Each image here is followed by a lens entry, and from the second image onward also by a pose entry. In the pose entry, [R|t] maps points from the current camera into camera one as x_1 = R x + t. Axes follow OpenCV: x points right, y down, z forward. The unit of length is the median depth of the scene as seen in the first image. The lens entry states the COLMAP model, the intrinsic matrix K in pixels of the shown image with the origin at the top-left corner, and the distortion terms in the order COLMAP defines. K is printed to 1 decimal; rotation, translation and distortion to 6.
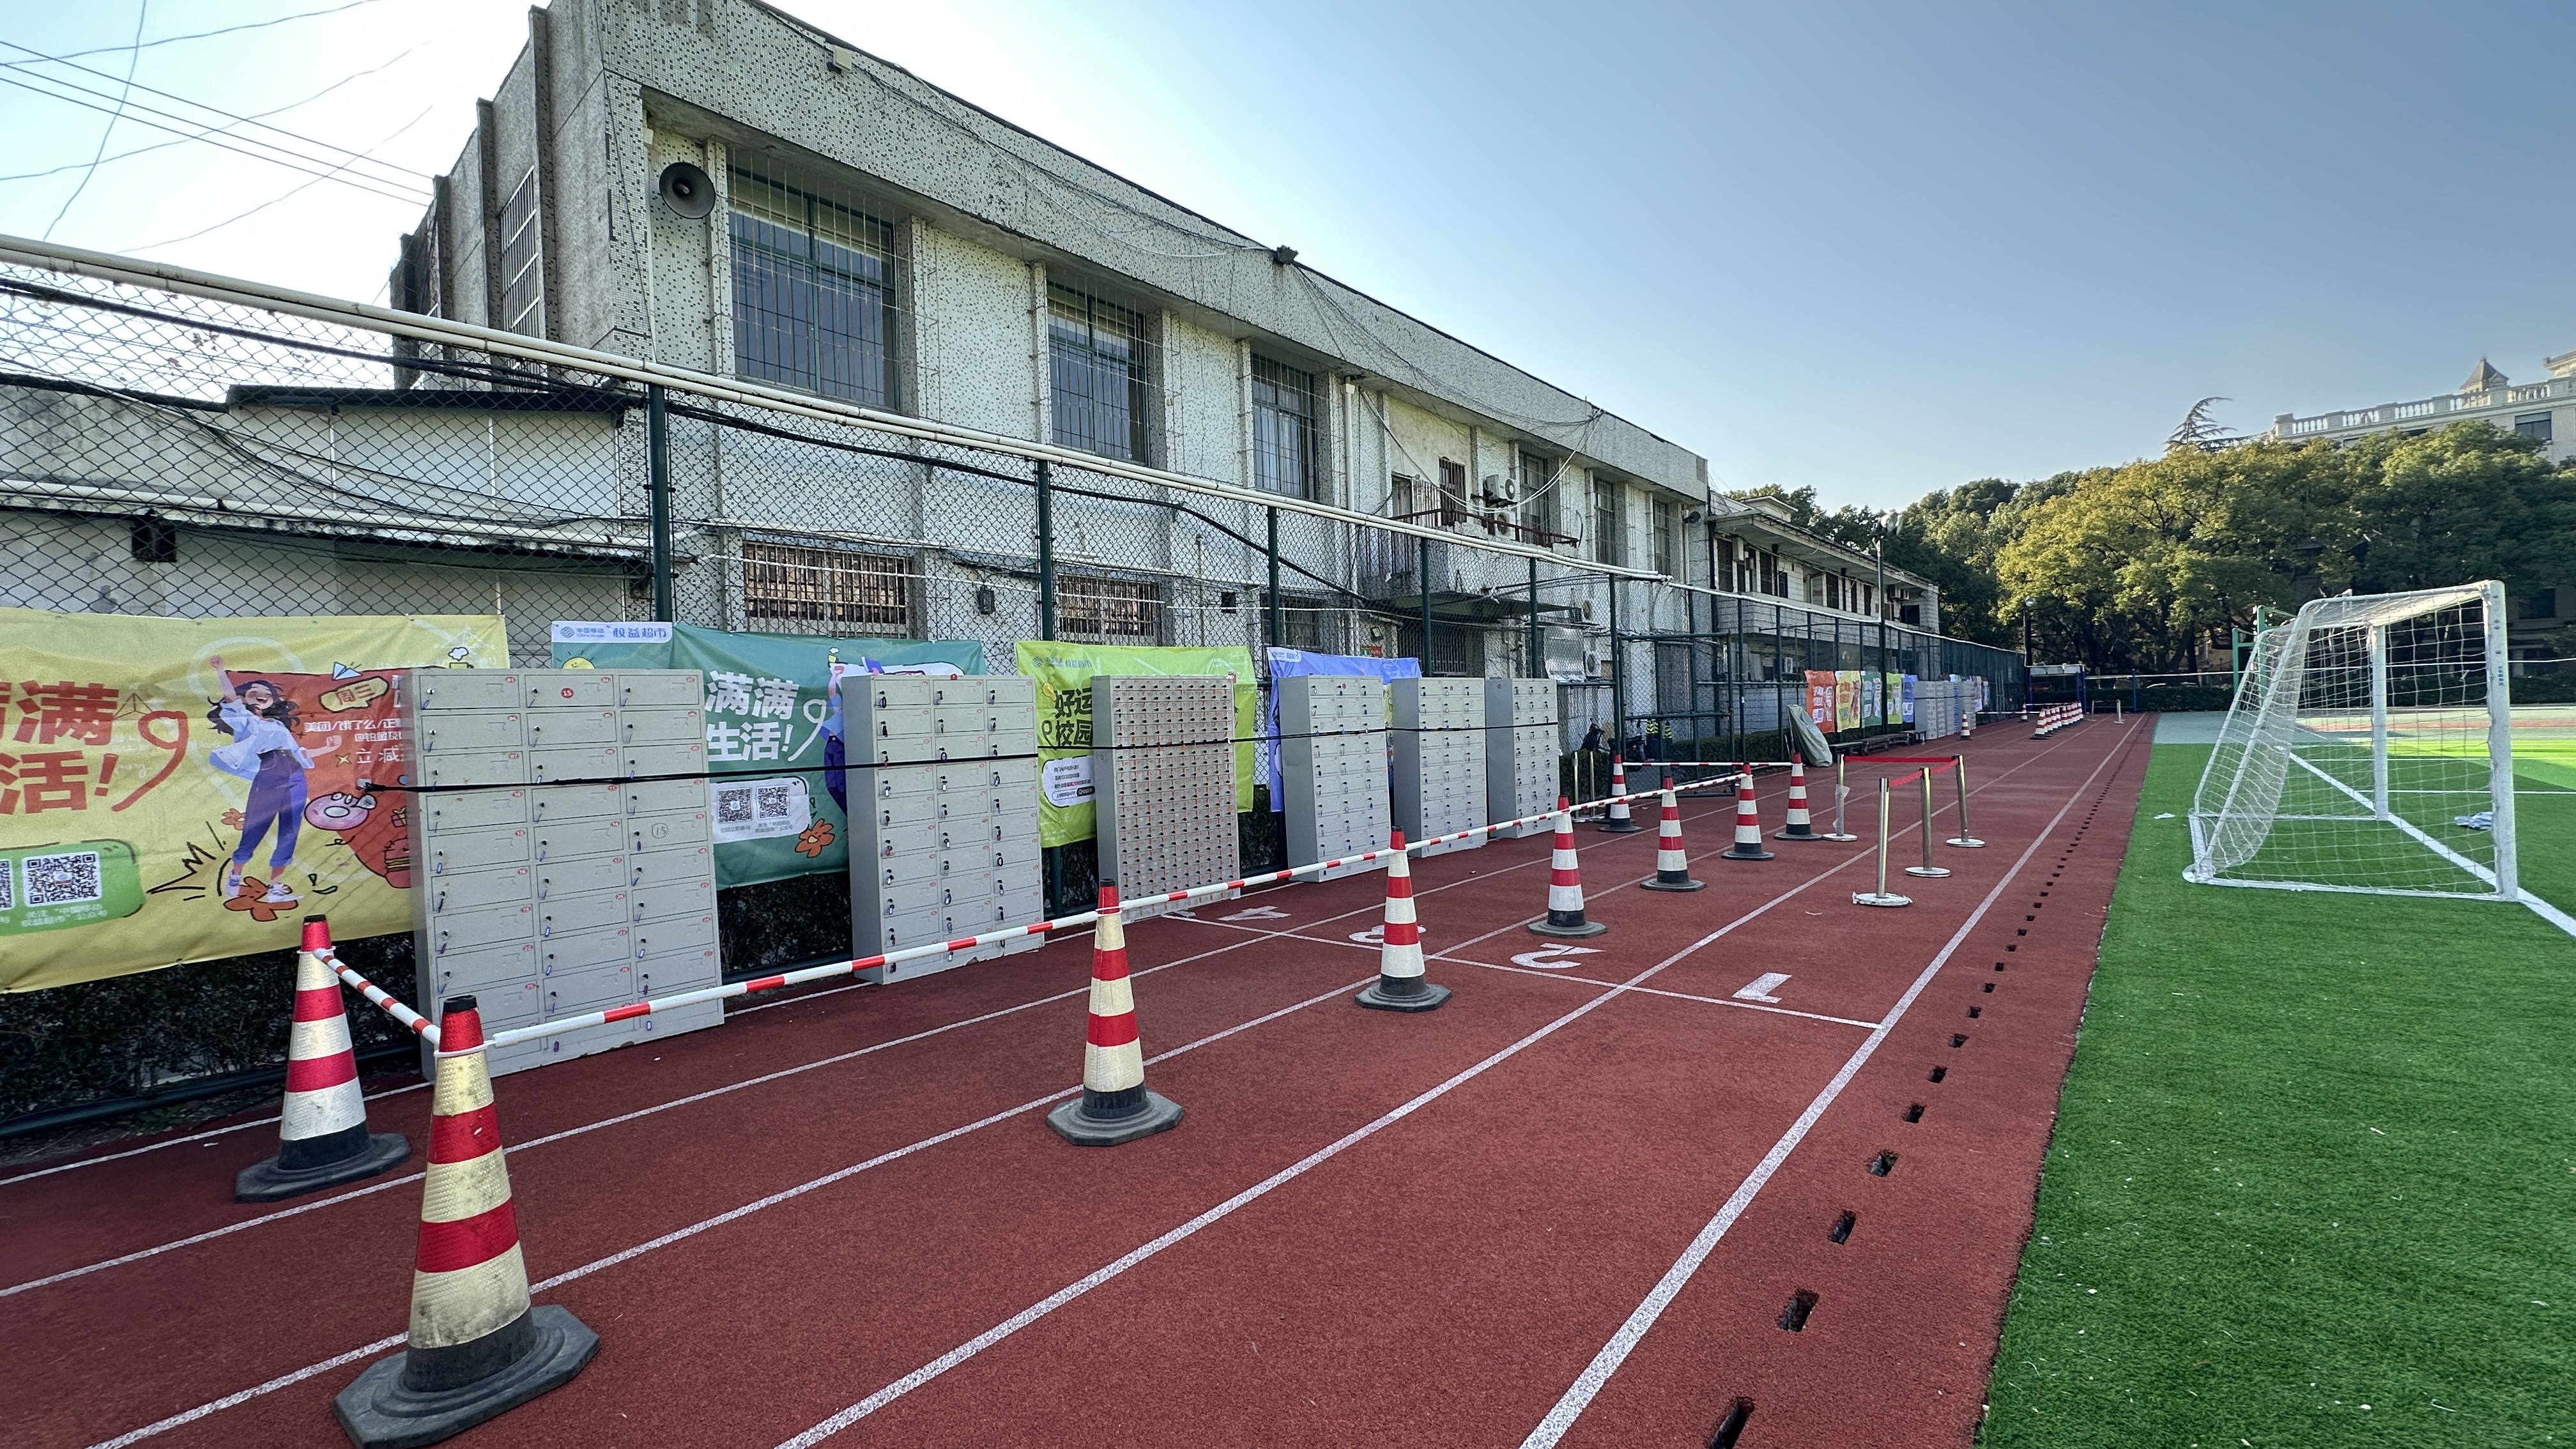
lens RADIAL K [[1043.3, 0, 1285.5], [0, 1043.3, 718.7], [0, 0, 1]] dist [0.001585, 0.000134]
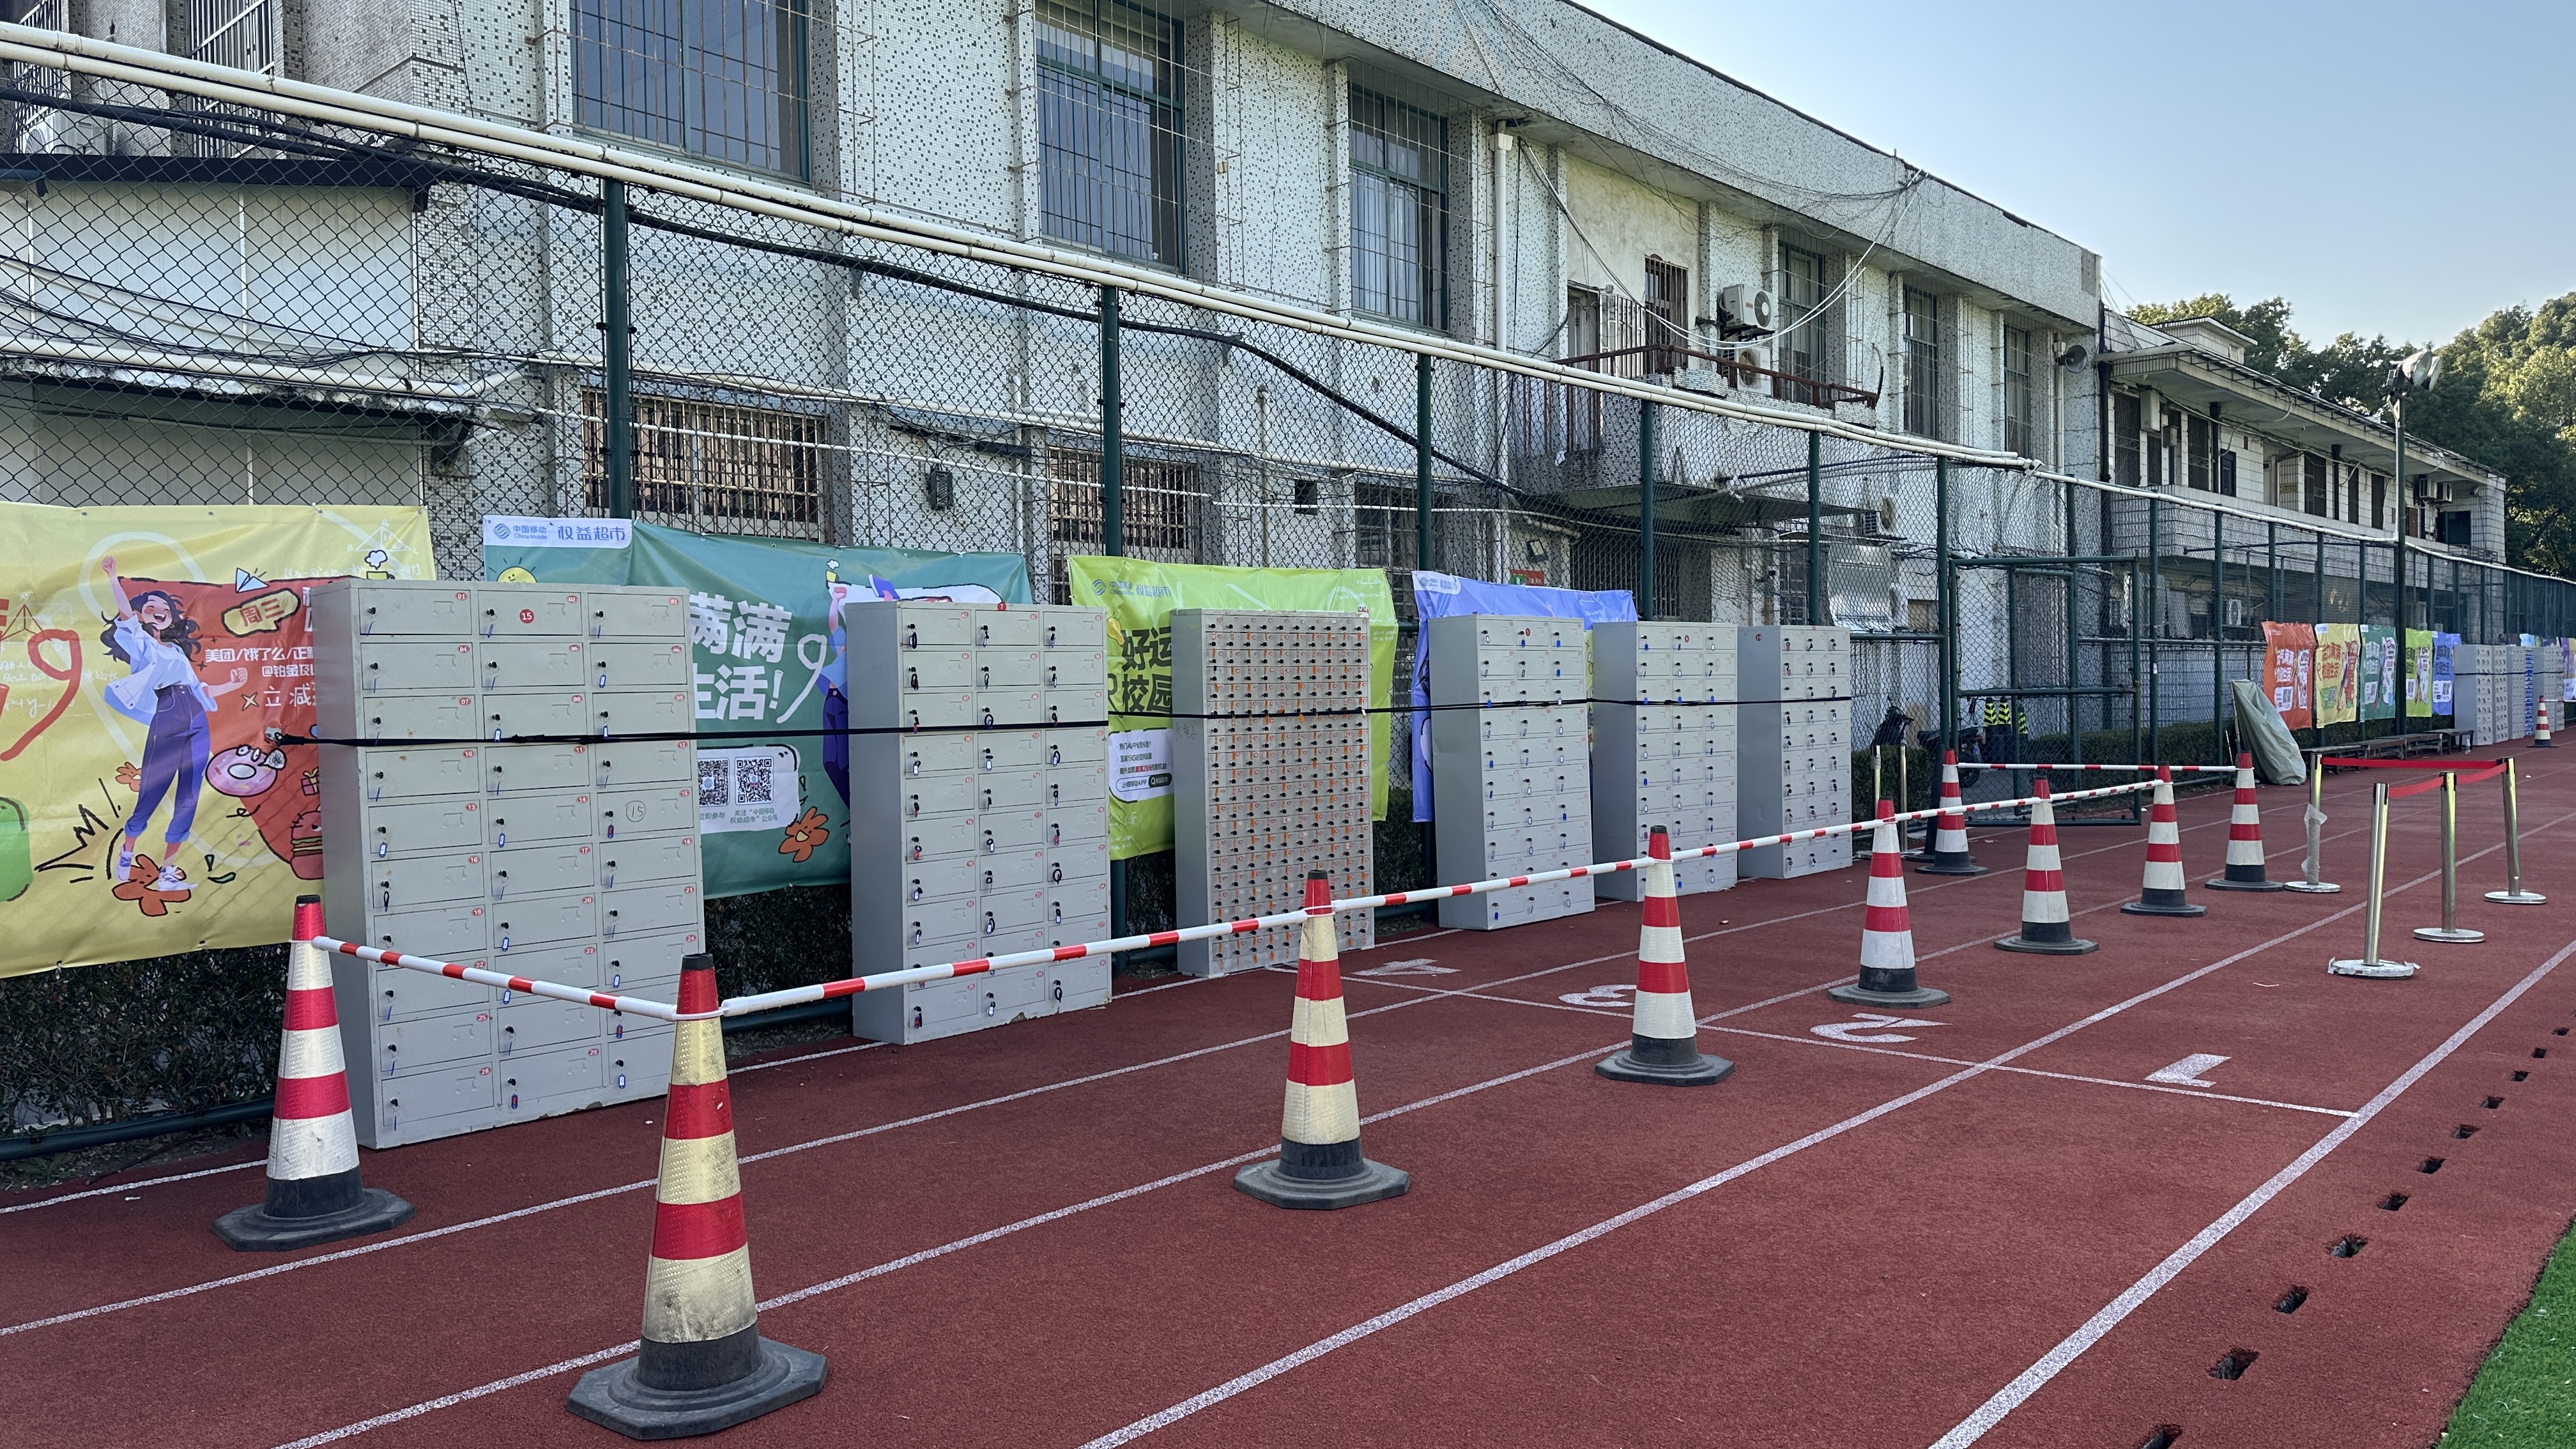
lens RADIAL K [[1807.2, 0, 1288.0], [0, 1807.2, 724.5], [0, 0, 1]] dist [0.123124, -0.180265]
pose [[0.999563, 0.018408, -0.023111, -0.079664], [-0.018012, 0.999689, 0.017235, 0.011462], [0.023421, -0.016812, 0.999584, -0.159148]]
